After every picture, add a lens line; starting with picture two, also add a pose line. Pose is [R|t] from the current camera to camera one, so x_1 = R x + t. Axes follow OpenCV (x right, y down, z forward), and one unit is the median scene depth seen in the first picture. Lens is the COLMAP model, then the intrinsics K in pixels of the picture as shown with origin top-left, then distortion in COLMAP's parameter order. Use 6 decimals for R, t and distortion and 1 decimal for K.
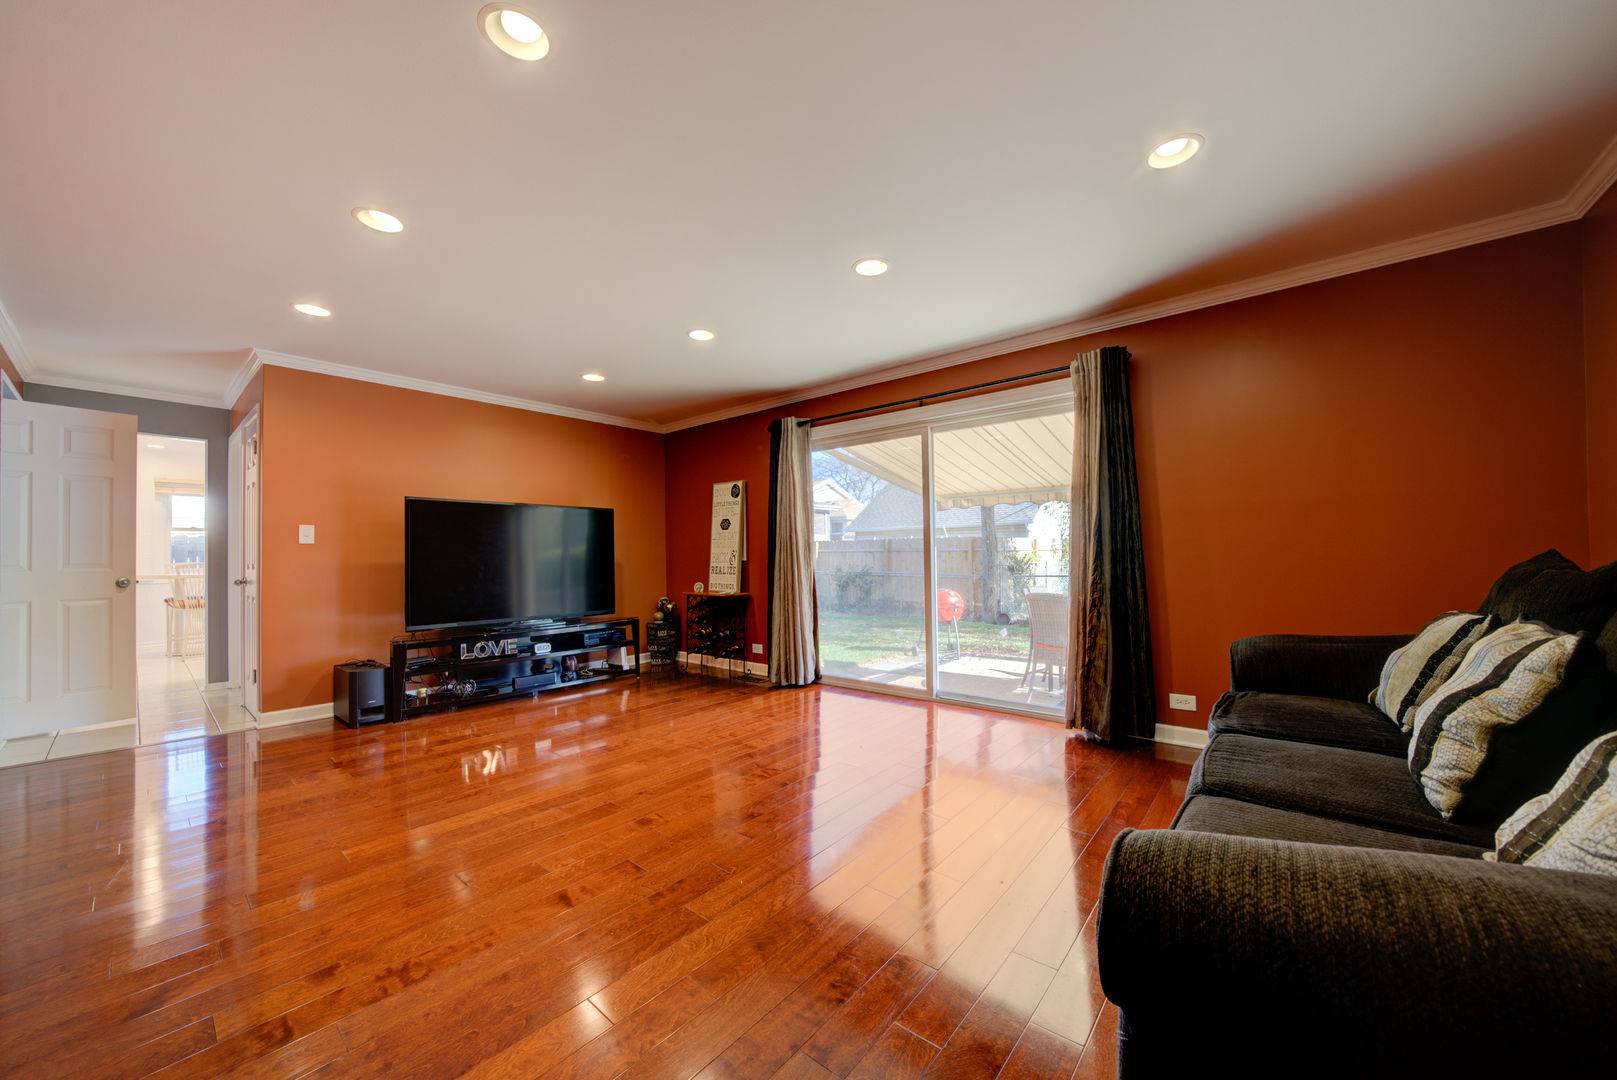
lens RADIAL K [[582.8, 0, 808.5], [0, 582.8, 540.0], [0, 0, 1]] dist [-0.000149, 0.000040]
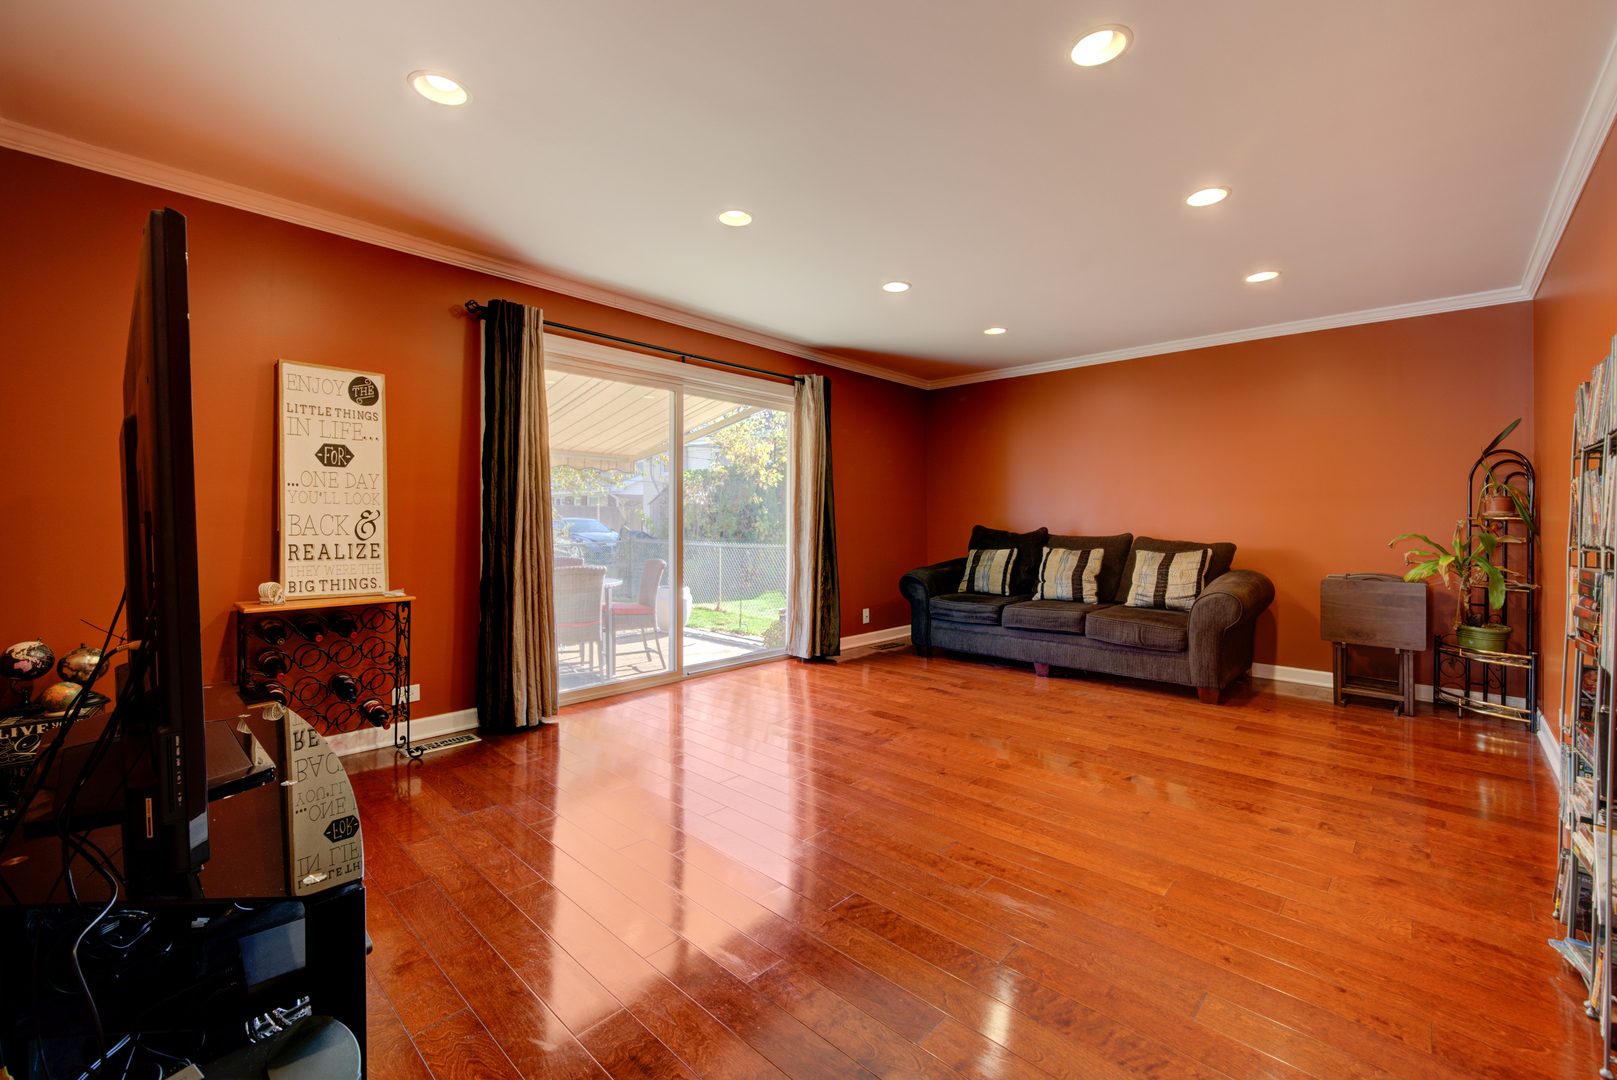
lens RADIAL K [[661.0, 0, 844.0], [0, 661.0, 551.8], [0, 0, 1]] dist [-0.002815, -0.000150]
pose [[0.027671, -0.028243, 0.999218, -0.767586], [-0.030718, 0.999105, 0.029090, 0.026815], [-0.999145, -0.031499, 0.026779, 0.645957]]
